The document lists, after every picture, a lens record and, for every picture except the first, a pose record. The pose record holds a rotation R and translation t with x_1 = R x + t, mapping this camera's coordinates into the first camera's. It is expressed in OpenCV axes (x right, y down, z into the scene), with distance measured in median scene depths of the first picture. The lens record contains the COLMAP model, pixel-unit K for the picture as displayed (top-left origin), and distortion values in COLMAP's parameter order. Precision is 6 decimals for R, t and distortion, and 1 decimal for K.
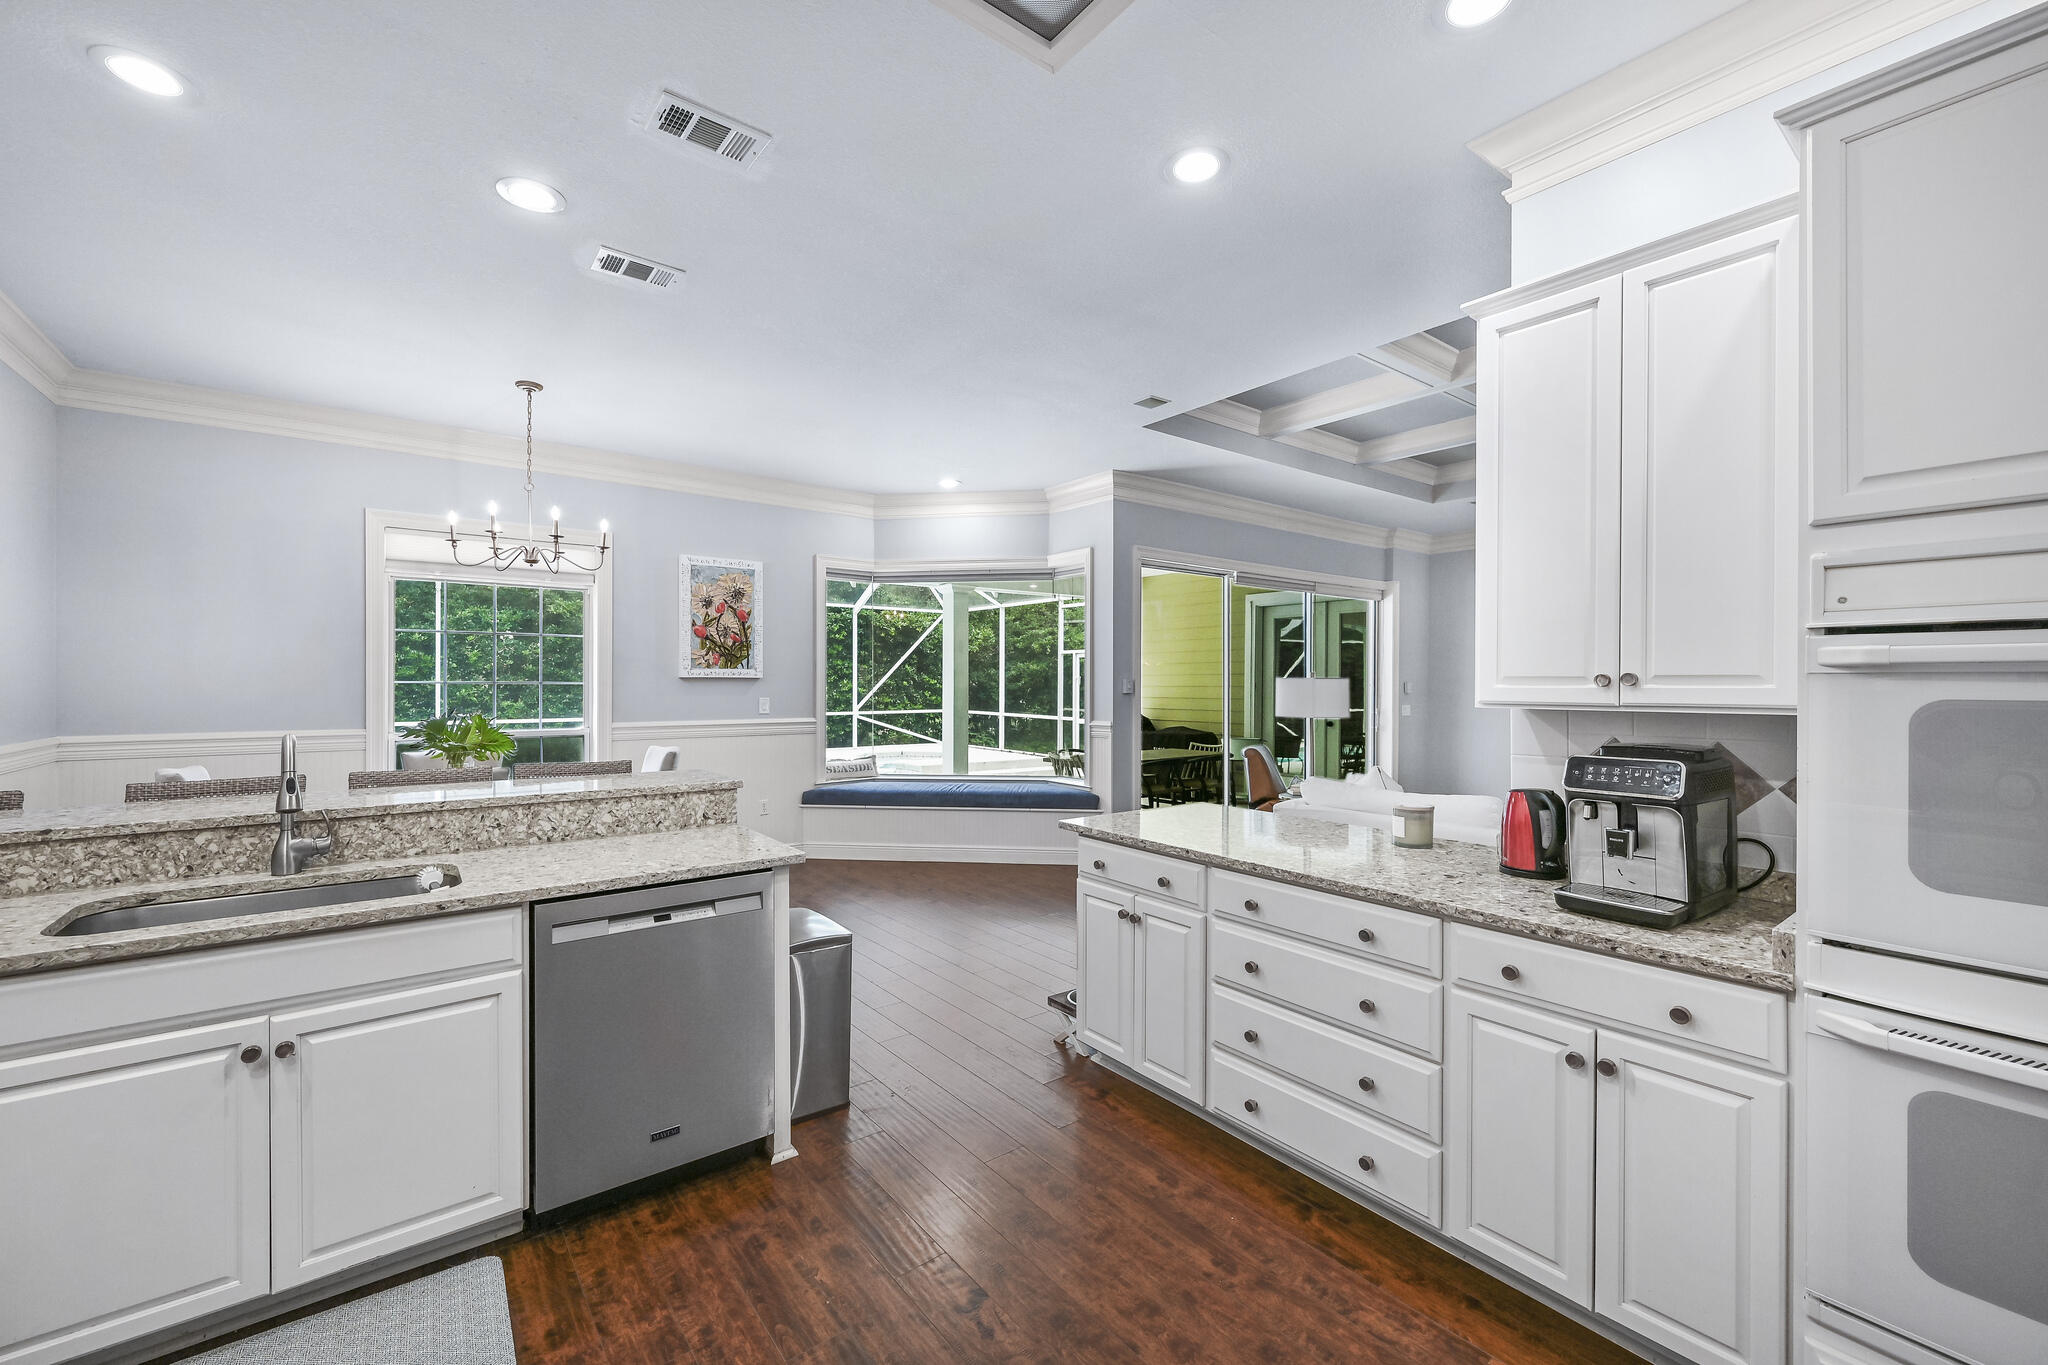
lens RADIAL K [[829.9, 0, 1023.5], [0, 829.9, 687.1], [0, 0, 1]] dist [0.000511, -0.000952]
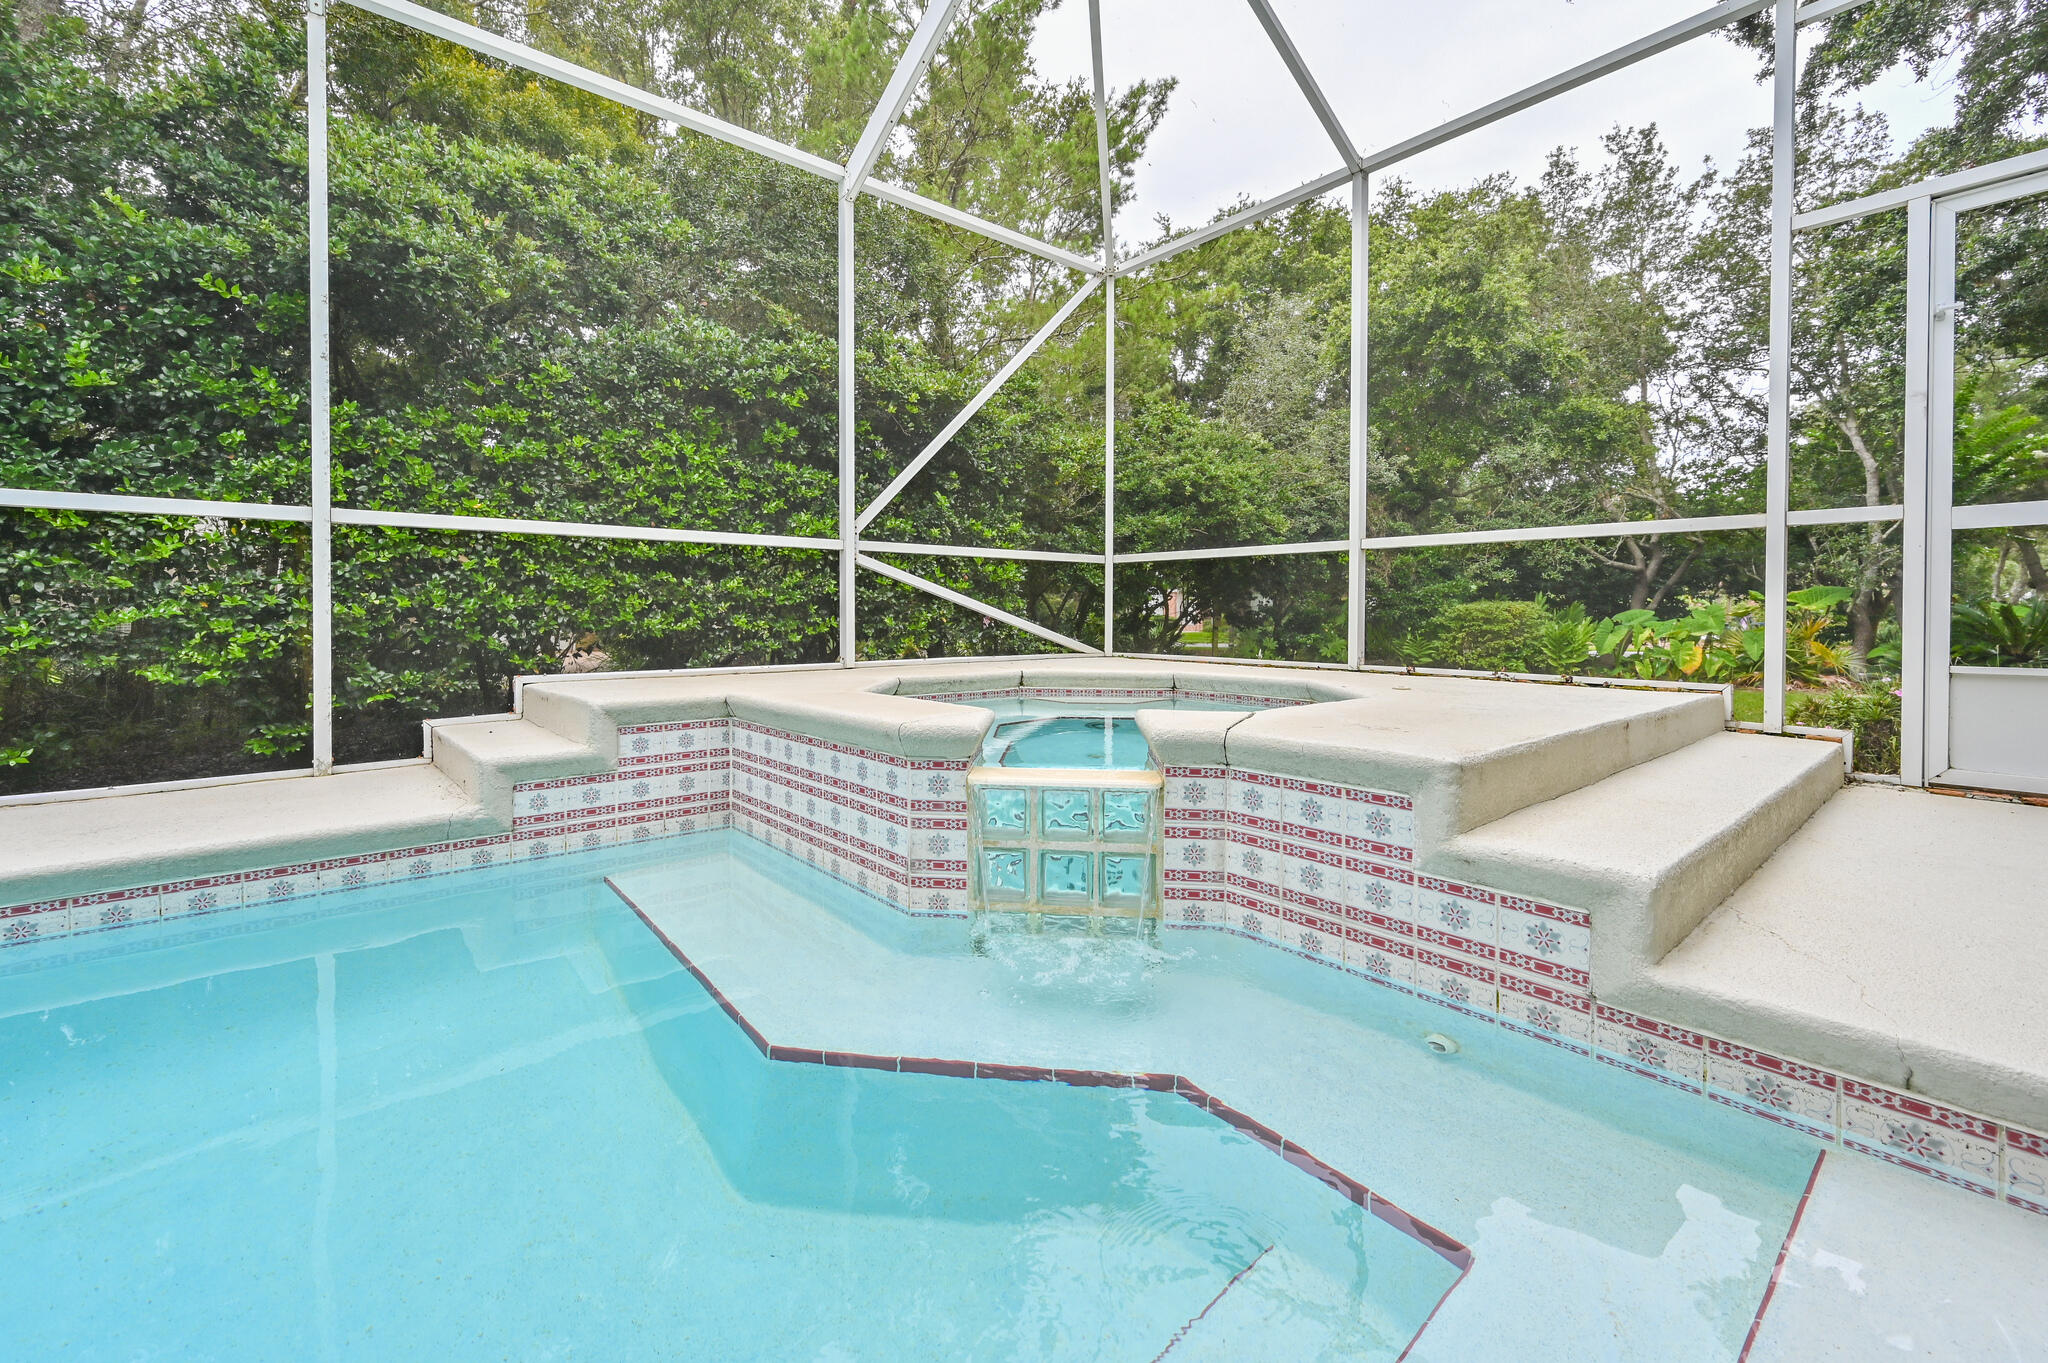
lens RADIAL K [[815.0, 0, 1016.8], [0, 815.0, 616.0], [0, 0, 1]] dist [-0.014020, 0.001246]
pose [[0.997873, -0.009146, 0.064539, -0.430369], [0.009209, 0.999957, -0.000674, 0.154213], [-0.064530, 0.001267, 0.997915, 1.864079]]
